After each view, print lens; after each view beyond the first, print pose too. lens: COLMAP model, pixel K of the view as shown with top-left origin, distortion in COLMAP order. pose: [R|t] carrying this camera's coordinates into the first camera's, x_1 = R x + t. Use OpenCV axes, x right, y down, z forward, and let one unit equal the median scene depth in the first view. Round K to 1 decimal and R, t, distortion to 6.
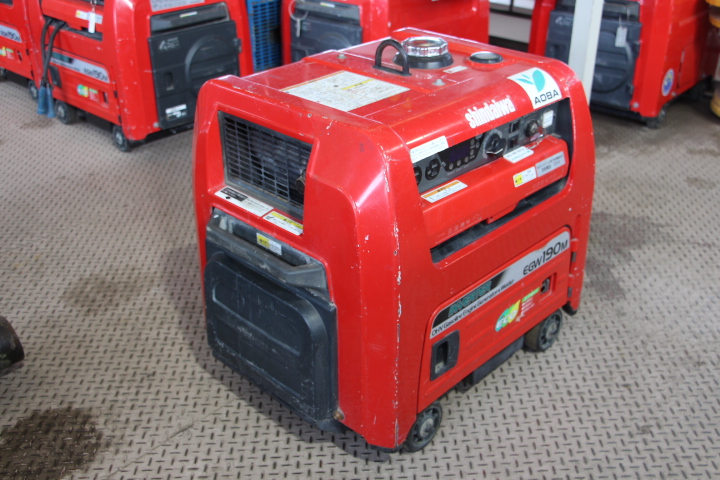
lens RADIAL K [[780.3, 0, 360.0], [0, 780.3, 240.0], [0, 0, 1]] dist [-0.127520, 0.373713]
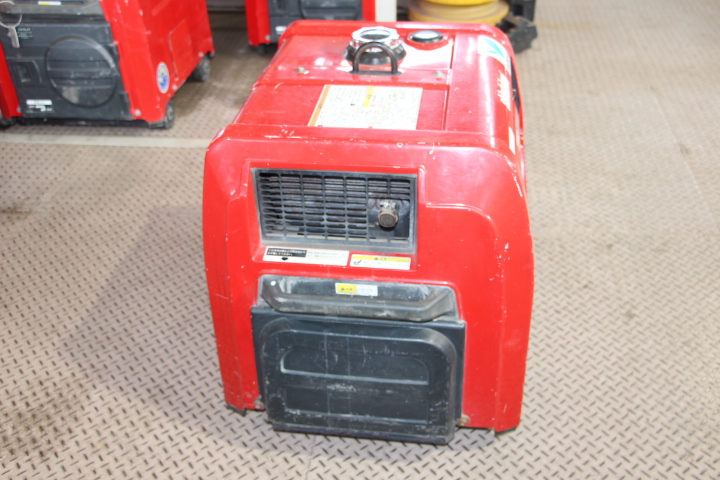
lens RADIAL K [[780.3, 0, 360.0], [0, 780.3, 240.0], [0, 0, 1]] dist [-0.127520, 0.373713]
pose [[0.803649, -0.347364, 0.483204, -0.525620], [0.302540, 0.937689, 0.170908, -0.201304], [-0.512462, 0.008838, 0.858664, 0.198108]]
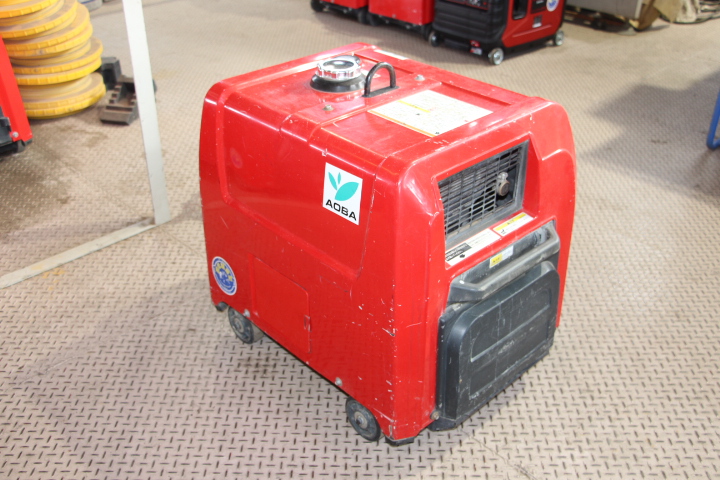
lens RADIAL K [[780.3, 0, 360.0], [0, 780.3, 240.0], [0, 0, 1]] dist [-0.127520, 0.373713]
pose [[0.032448, -0.512390, 0.858139, -1.000261], [0.472566, 0.764423, 0.438564, -0.557518], [-0.880698, 0.391297, 0.266942, 0.853805]]
